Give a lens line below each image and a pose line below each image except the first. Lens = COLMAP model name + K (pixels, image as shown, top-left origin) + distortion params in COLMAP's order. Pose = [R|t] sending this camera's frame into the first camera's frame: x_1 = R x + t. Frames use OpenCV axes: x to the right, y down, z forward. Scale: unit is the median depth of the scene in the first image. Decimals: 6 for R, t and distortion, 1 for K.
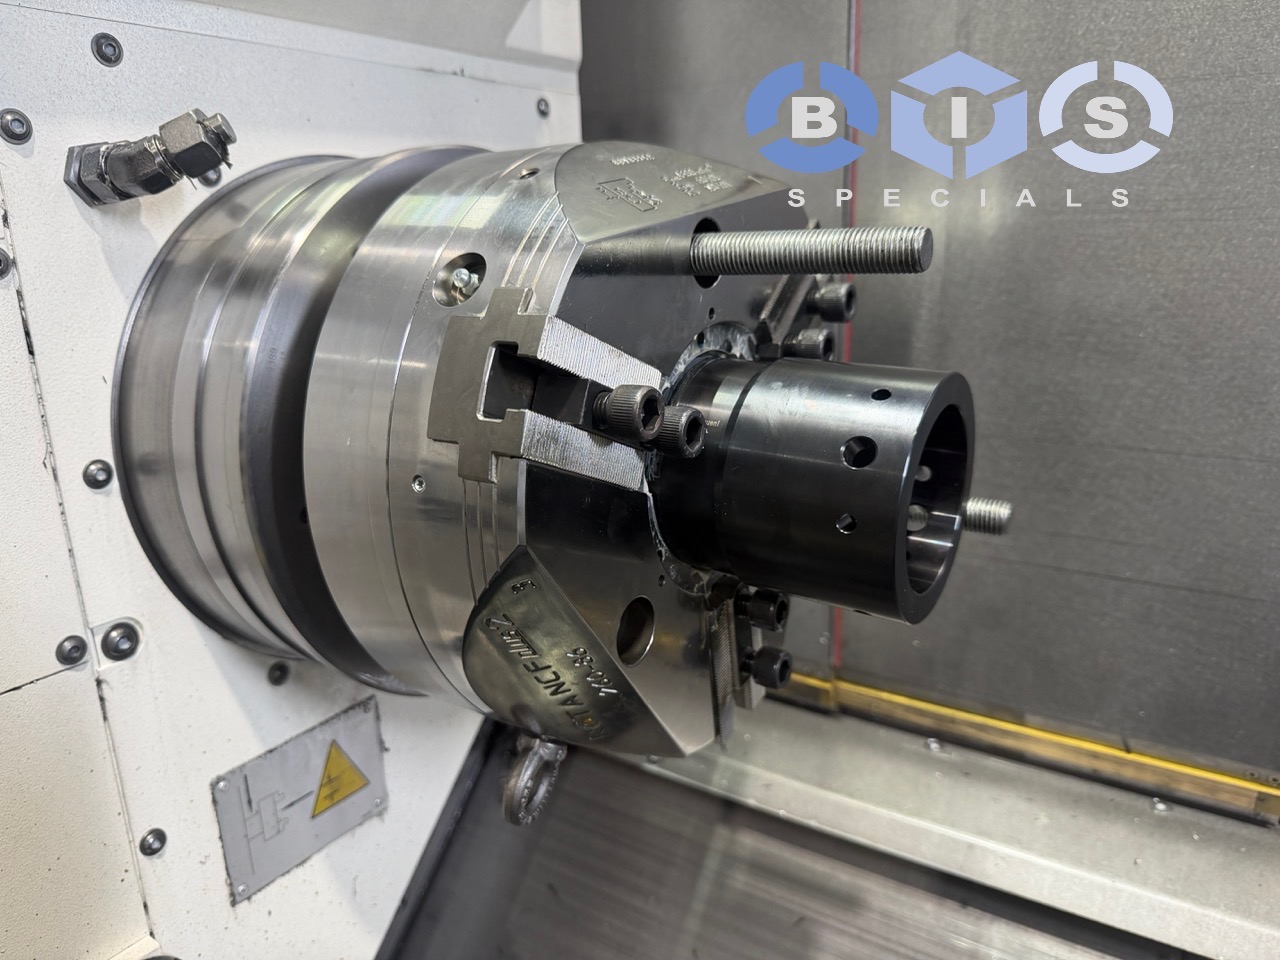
lens RADIAL K [[929.8, 0, 641.4], [0, 929.8, 487.1], [0, 0, 1]] dist [-0.025172, 0.003366]
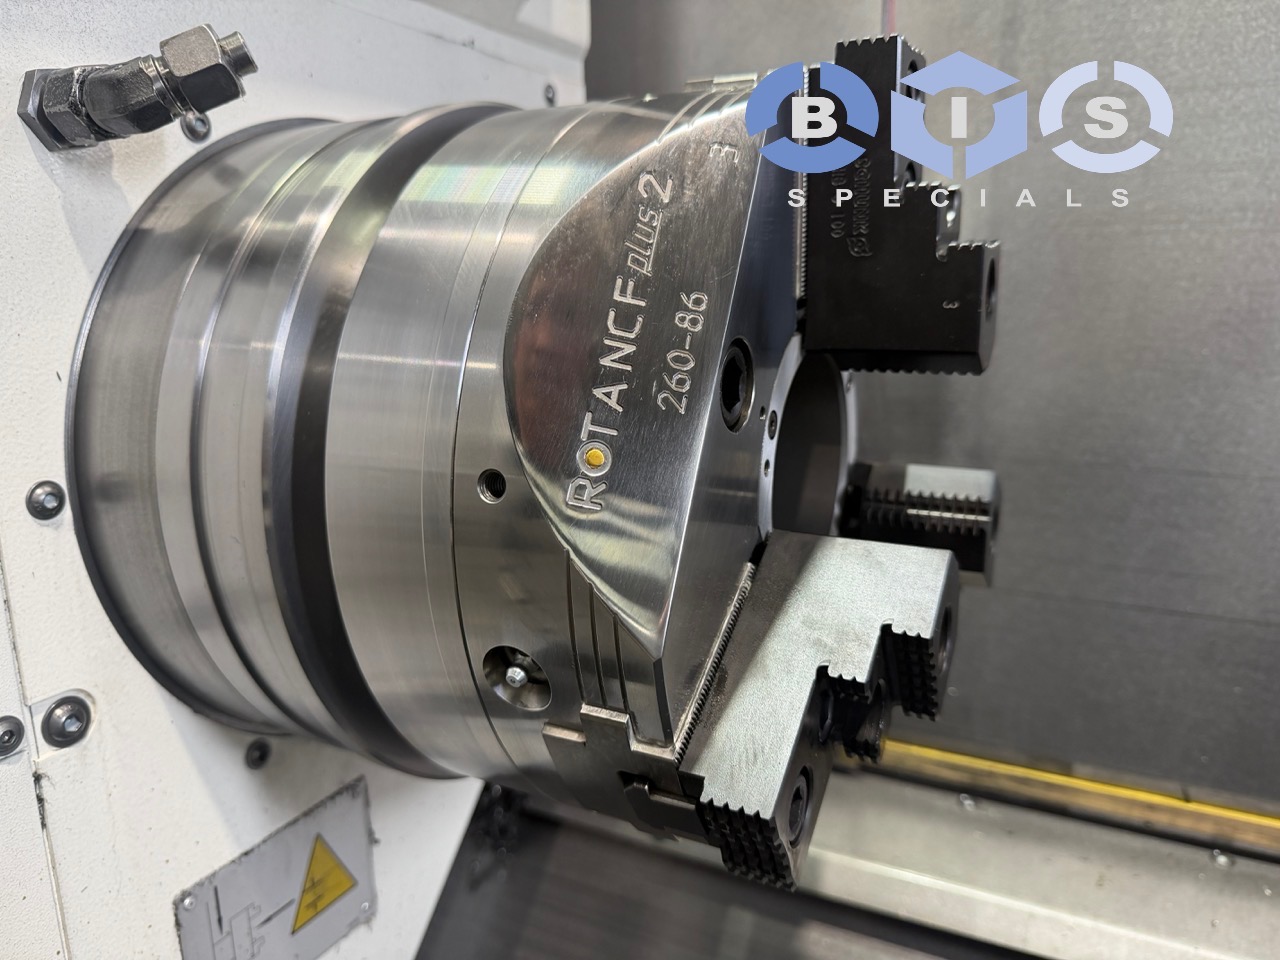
lens RADIAL K [[937.8, 0, 640.0], [0, 937.8, 480.0], [0, 0, 1]] dist [-0.029706, 0.002856]
pose [[0.993219, -0.004350, 0.116180, -0.153742], [0.011196, 0.998234, -0.058334, 0.015529], [-0.115721, 0.059239, 0.991514, 0.148845]]
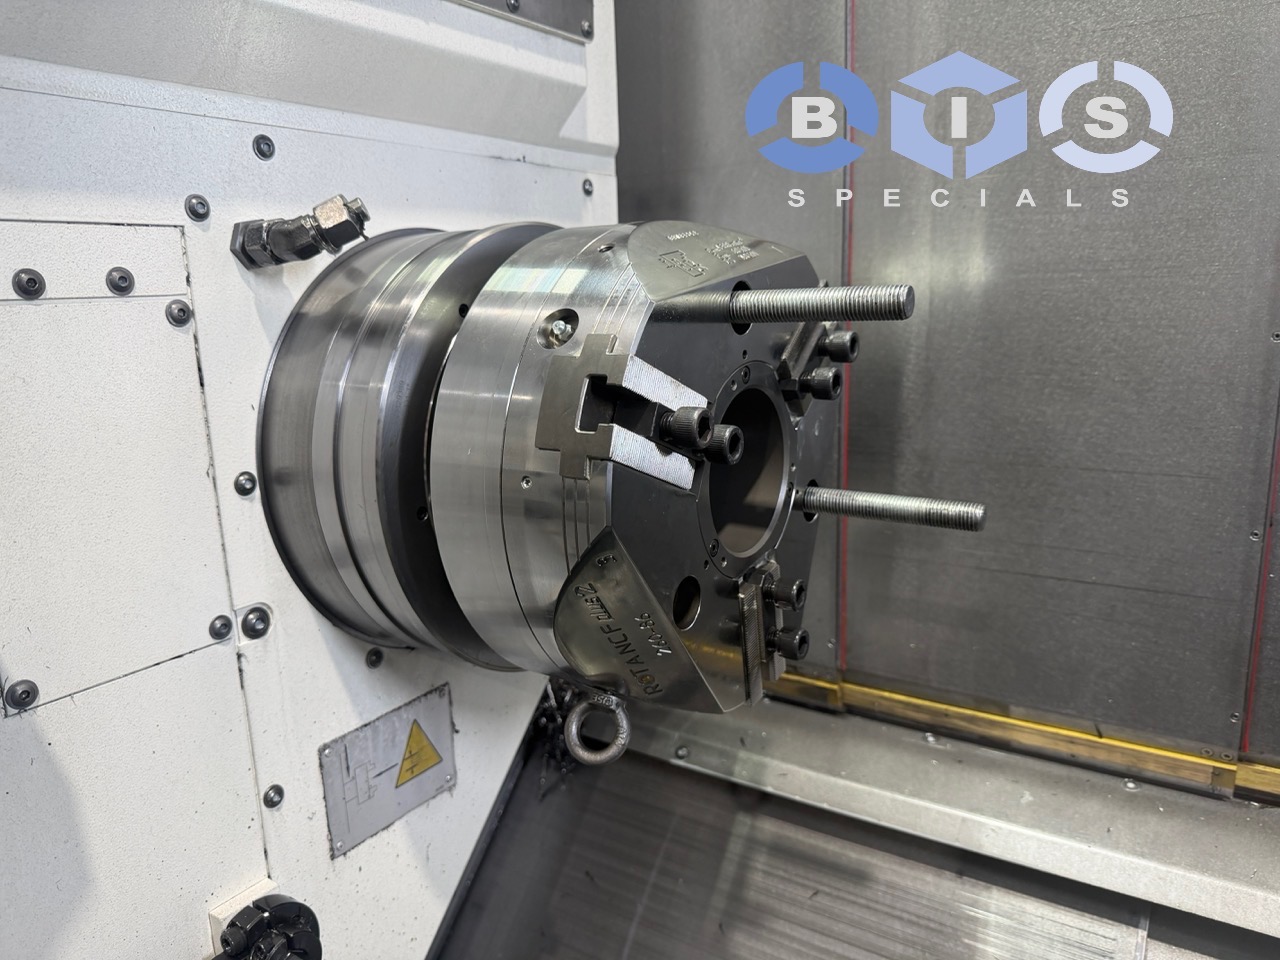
lens RADIAL K [[915.4, 0, 644.5], [0, 915.4, 486.7], [0, 0, 1]] dist [0.000812, -0.021772]
pose [[0.999983, -0.004430, 0.003882, -0.048382], [0.004649, 0.998290, -0.058279, 0.051079], [-0.003617, 0.058296, 0.998293, -0.178244]]
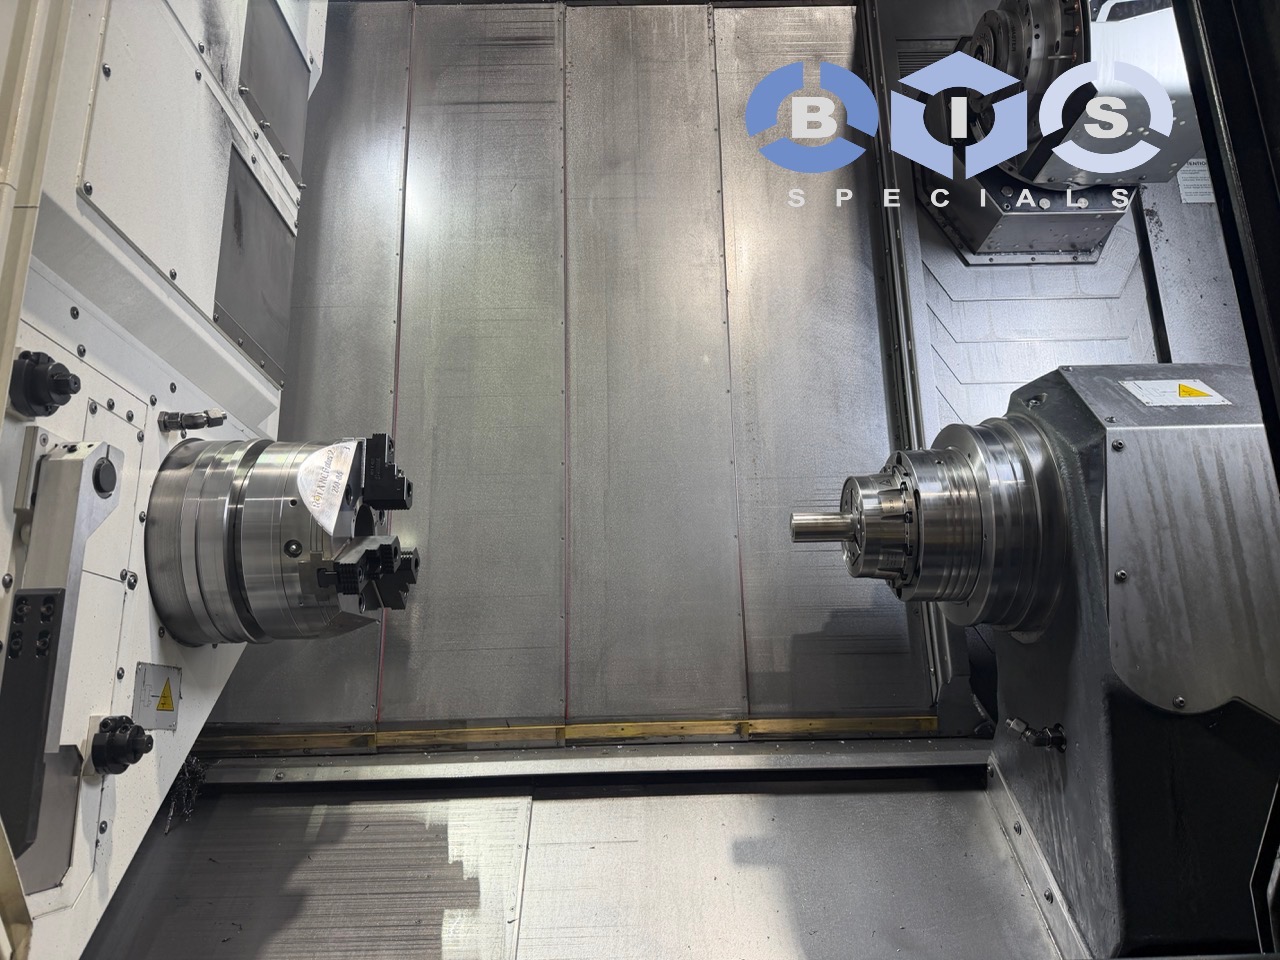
lens RADIAL K [[897.0, 0, 641.9], [0, 897.0, 492.8], [0, 0, 1]] dist [-0.004190, -0.006915]
pose [[0.827039, 0.151717, 0.541284, -0.646828], [0.146995, 0.871021, -0.468738, 1.091942], [-0.542585, 0.467231, 0.698067, -1.319849]]
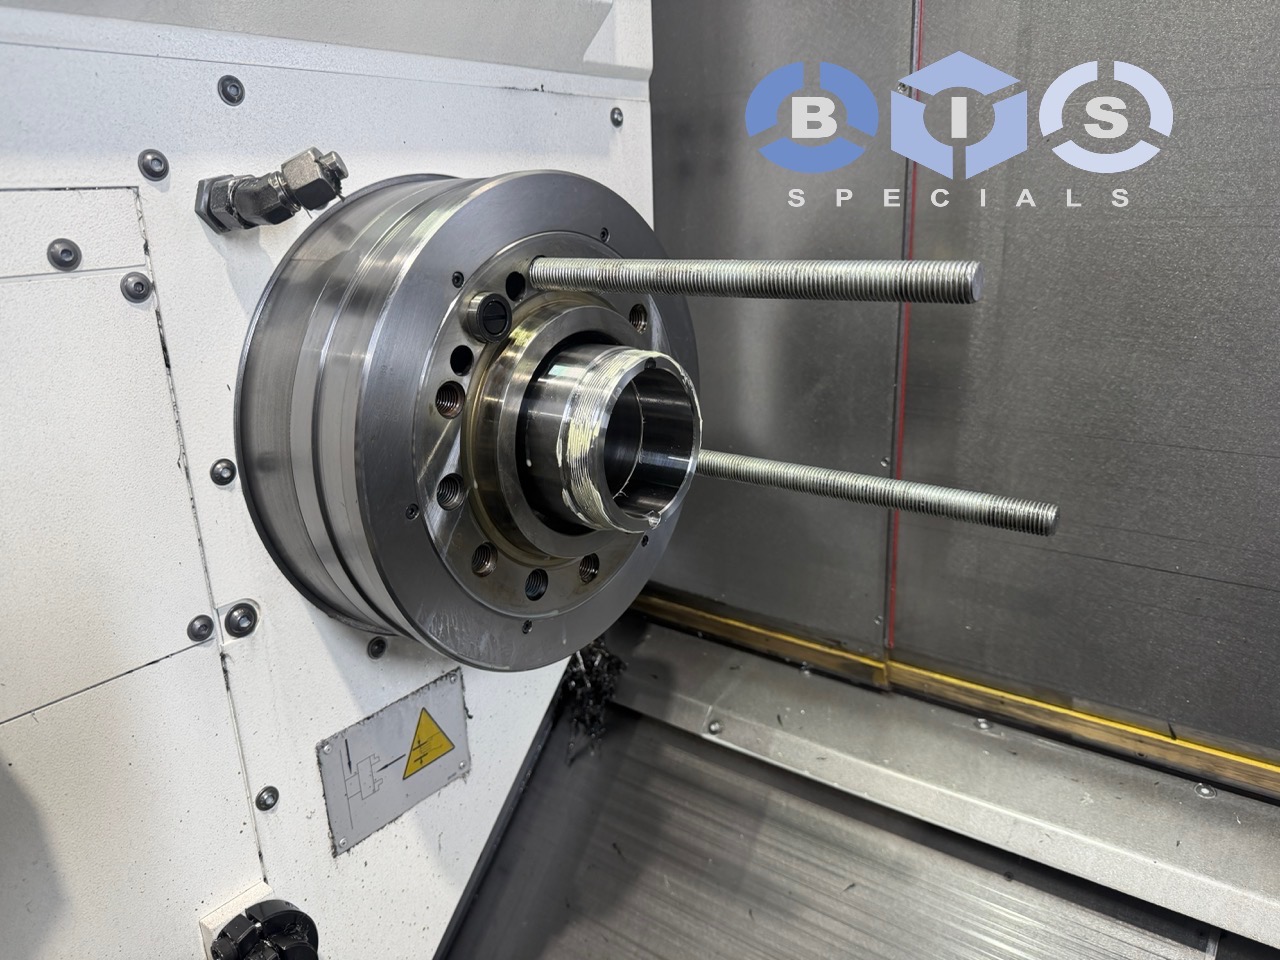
lens RADIAL K [[918.7, 0, 643.3], [0, 918.7, 476.2], [0, 0, 1]] dist [-0.011462, -0.004697]
pose [[0.998243, 0.010881, -0.058243, -0.012712], [-0.009335, 0.999598, 0.026756, -0.034678], [0.058511, -0.026166, 0.997944, -0.063395]]
